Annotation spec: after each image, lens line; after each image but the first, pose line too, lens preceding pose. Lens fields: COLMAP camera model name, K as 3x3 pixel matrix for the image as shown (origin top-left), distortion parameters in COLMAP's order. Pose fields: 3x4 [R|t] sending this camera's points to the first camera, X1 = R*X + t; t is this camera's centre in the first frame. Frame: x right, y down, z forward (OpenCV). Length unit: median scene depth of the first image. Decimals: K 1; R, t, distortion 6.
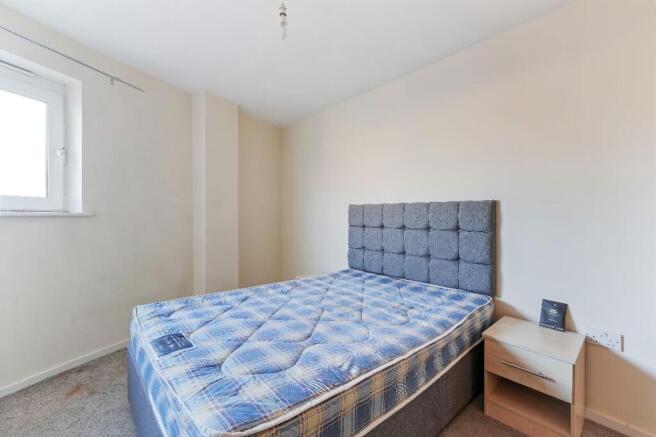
lens RADIAL K [[283.5, 0, 328.0], [0, 283.5, 218.5], [0, 0, 1]] dist [0.002105, 0.000368]
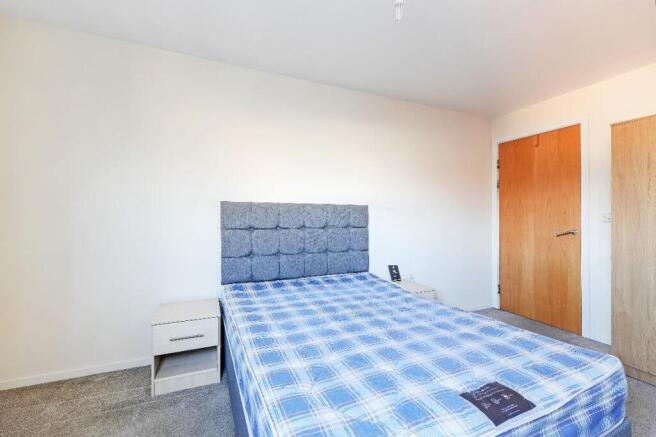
lens RADIAL K [[283.5, 0, 328.0], [0, 283.5, 218.5], [0, 0, 1]] dist [0.002105, 0.000368]
pose [[0.287618, -0.005299, 0.957730, -0.807673], [0.011344, 0.999933, 0.002126, -0.001951], [-0.957678, 0.010253, 0.287659, 0.736849]]
